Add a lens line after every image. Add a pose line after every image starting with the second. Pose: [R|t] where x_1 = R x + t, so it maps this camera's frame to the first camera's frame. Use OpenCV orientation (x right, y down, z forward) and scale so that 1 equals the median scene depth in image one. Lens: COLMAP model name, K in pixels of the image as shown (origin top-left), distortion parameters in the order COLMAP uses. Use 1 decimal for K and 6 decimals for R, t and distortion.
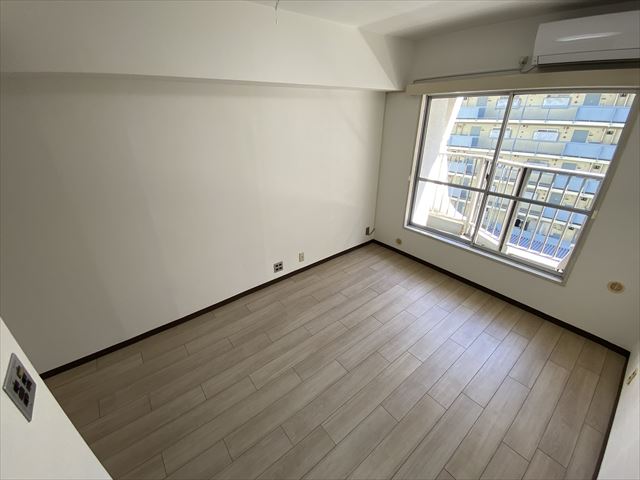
lens RADIAL K [[262.1, 0, 319.8], [0, 262.1, 237.7], [0, 0, 1]] dist [0.025302, -0.021546]
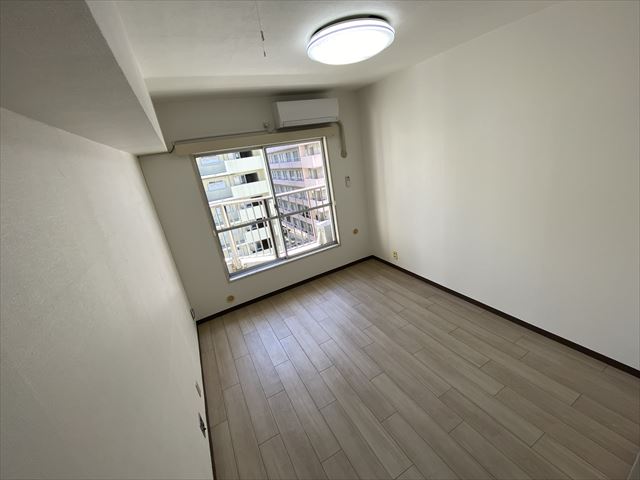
lens RADIAL K [[256.0, 0, 320.0], [0, 256.0, 240.0], [0, 0, 1]] dist [-0.000024, -0.019359]
pose [[0.190383, -0.339210, 0.921244, -0.617725], [0.552291, 0.812830, 0.185156, -0.227023], [-0.811622, 0.473544, 0.342091, 0.514355]]
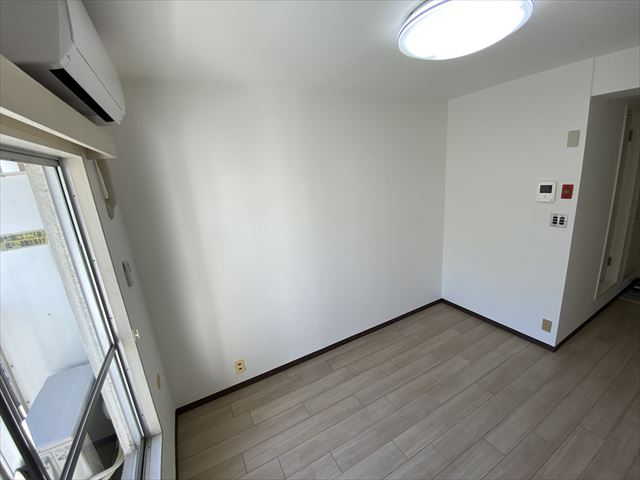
lens RADIAL K [[262.1, 0, 319.8], [0, 262.1, 237.7], [0, 0, 1]] dist [0.025302, -0.021546]
pose [[-0.980171, 0.039858, 0.194106, 0.379015], [0.154590, 0.766623, 0.623210, -0.538772], [-0.123966, 0.640859, -0.757583, 1.117569]]
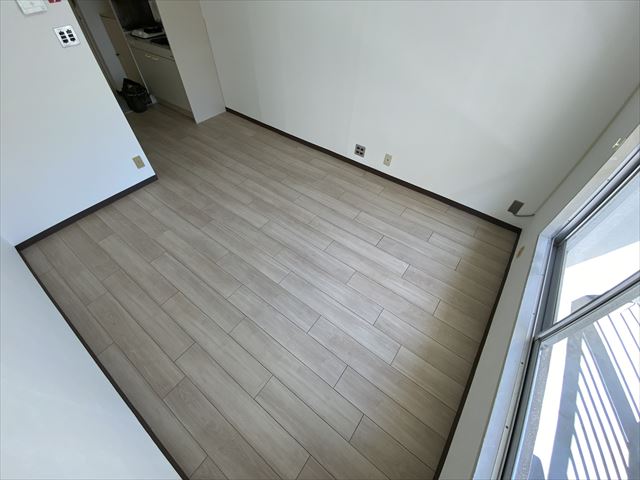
lens RADIAL K [[262.1, 0, 319.8], [0, 262.1, 237.7], [0, 0, 1]] dist [0.025302, -0.021546]
pose [[0.251486, 0.733179, -0.631825, 0.791909], [-0.435011, 0.668778, 0.602911, -0.232493], [0.864593, 0.123227, 0.487129, 0.582854]]
